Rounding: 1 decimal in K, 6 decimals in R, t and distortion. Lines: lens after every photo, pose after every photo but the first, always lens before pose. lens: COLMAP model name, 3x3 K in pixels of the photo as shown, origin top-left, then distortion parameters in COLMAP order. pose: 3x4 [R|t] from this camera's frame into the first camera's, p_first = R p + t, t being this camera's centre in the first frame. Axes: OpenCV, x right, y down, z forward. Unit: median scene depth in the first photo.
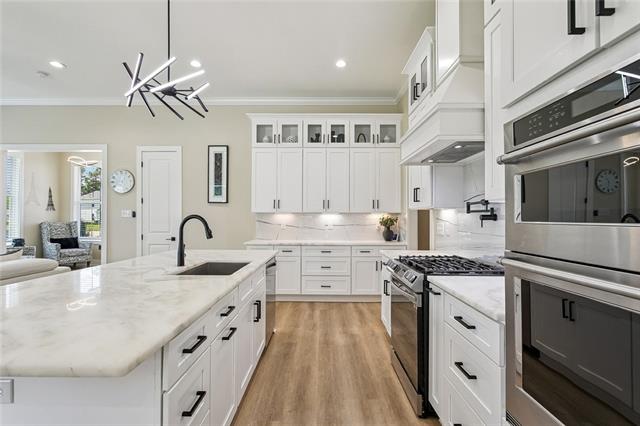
lens RADIAL K [[302.7, 0, 320.0], [0, 302.7, 213.0], [0, 0, 1]] dist [-0.004265, -0.000097]
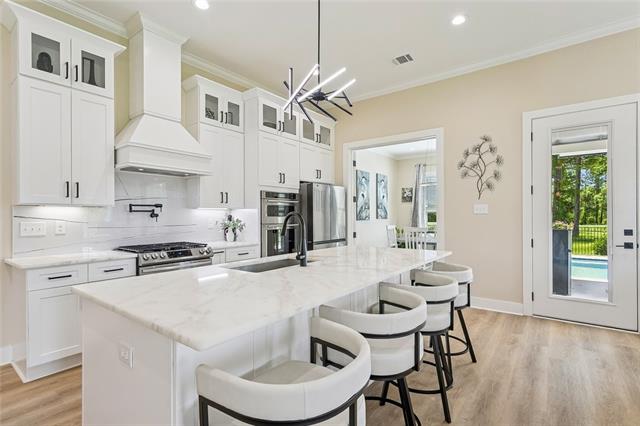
lens RADIAL K [[305.6, 0, 320.0], [0, 305.6, 213.0], [0, 0, 1]] dist [-0.001698, -0.000063]
pose [[-0.802722, 0.001164, 0.596352, -0.494393], [-0.010105, 0.999828, -0.015554, 0.007862], [-0.596267, -0.018512, -0.802572, 0.797236]]
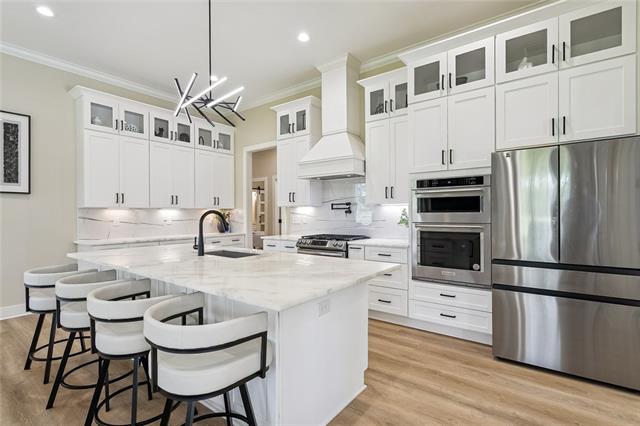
lens RADIAL K [[302.7, 0, 320.0], [0, 302.7, 213.0], [0, 0, 1]] dist [-0.004265, -0.000097]
pose [[0.589515, -0.005896, 0.807736, -0.511944], [-0.006229, 0.999910, 0.011845, 0.000047], [-0.807734, -0.012014, 0.589425, -0.004049]]
